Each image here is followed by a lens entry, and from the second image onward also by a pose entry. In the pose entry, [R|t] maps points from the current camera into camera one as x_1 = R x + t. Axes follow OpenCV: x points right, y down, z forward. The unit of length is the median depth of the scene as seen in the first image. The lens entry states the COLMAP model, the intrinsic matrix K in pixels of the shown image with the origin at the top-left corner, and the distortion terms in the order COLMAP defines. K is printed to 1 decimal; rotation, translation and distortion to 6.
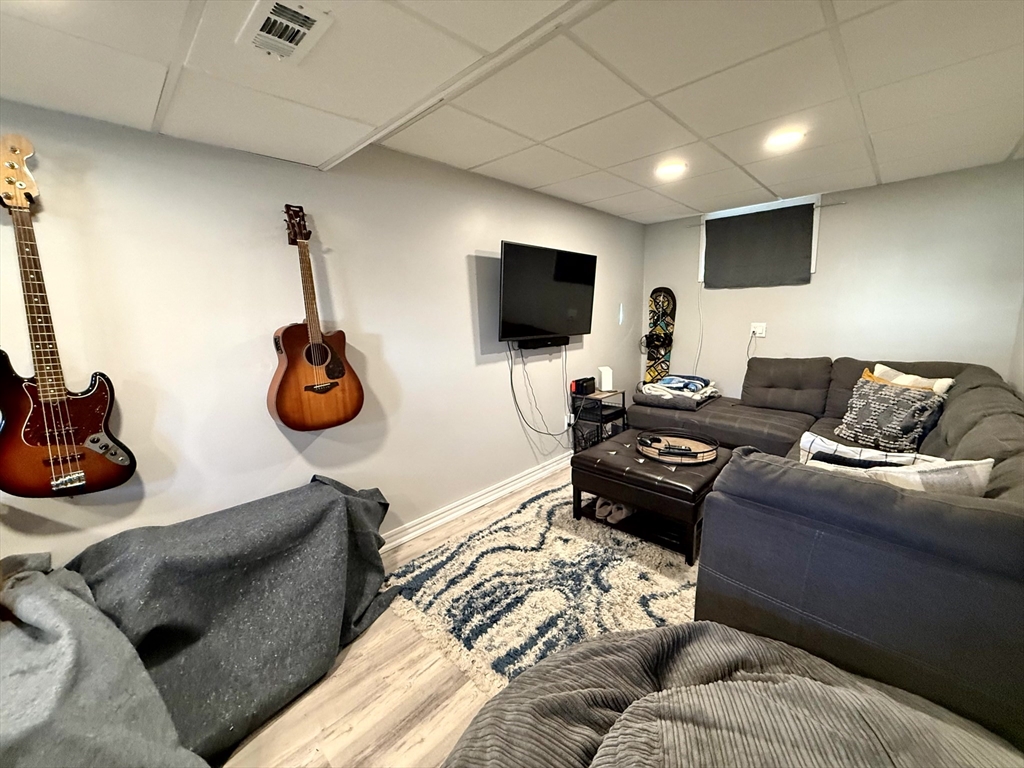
lens RADIAL K [[408.6, 0, 512.0], [0, 408.6, 384.0], [0, 0, 1]] dist [-0.000236, -0.000115]
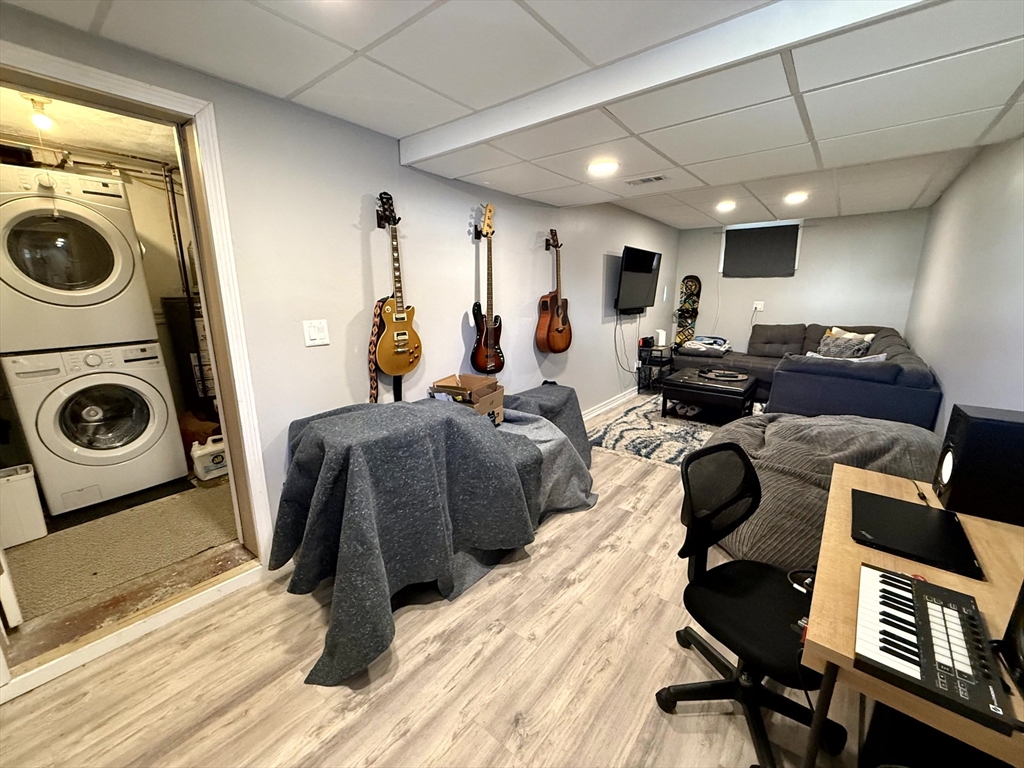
lens RADIAL K [[408.6, 0, 512.0], [0, 408.6, 384.0], [0, 0, 1]] dist [-0.000236, -0.000115]
pose [[0.995366, 0.001756, 0.096139, -0.583674], [-0.006619, 0.998712, 0.050296, 0.109365], [-0.095927, -0.050699, 0.994096, -0.553433]]
